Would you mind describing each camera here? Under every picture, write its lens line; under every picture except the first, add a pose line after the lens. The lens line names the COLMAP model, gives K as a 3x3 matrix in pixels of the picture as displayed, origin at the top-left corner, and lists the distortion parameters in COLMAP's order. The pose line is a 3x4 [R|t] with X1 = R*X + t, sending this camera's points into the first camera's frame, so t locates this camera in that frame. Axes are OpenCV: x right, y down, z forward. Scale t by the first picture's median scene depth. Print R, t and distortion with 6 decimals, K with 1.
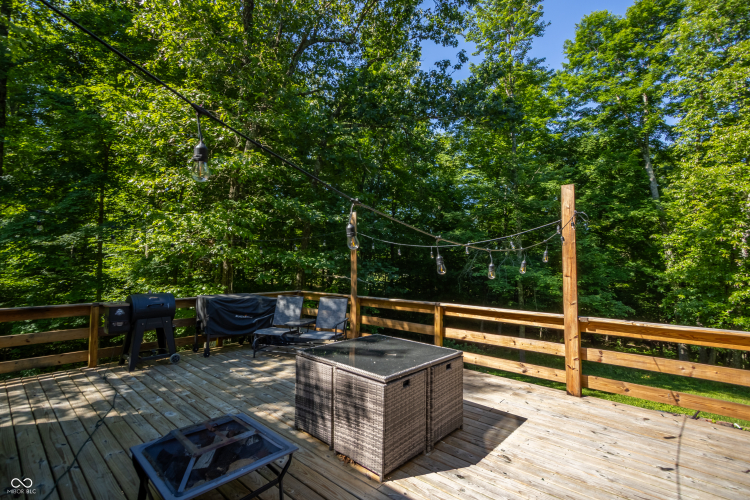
lens RADIAL K [[340.1, 0, 375.0], [0, 340.1, 250.0], [0, 0, 1]] dist [0.001161, 0.001353]
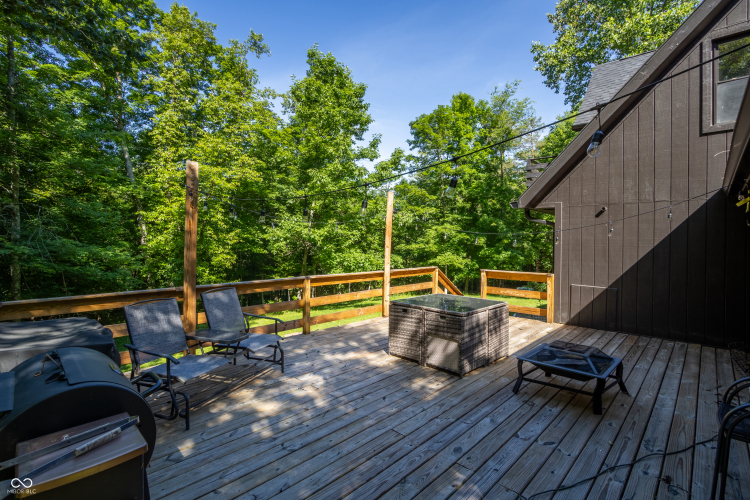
lens RADIAL K [[340.1, 0, 375.0], [0, 340.1, 250.0], [0, 0, 1]] dist [0.001161, 0.001353]
pose [[0.036453, -0.007880, 0.999304, -0.940712], [-0.044880, 0.998947, 0.009514, 0.066251], [-0.998327, -0.045196, 0.036061, 0.847592]]
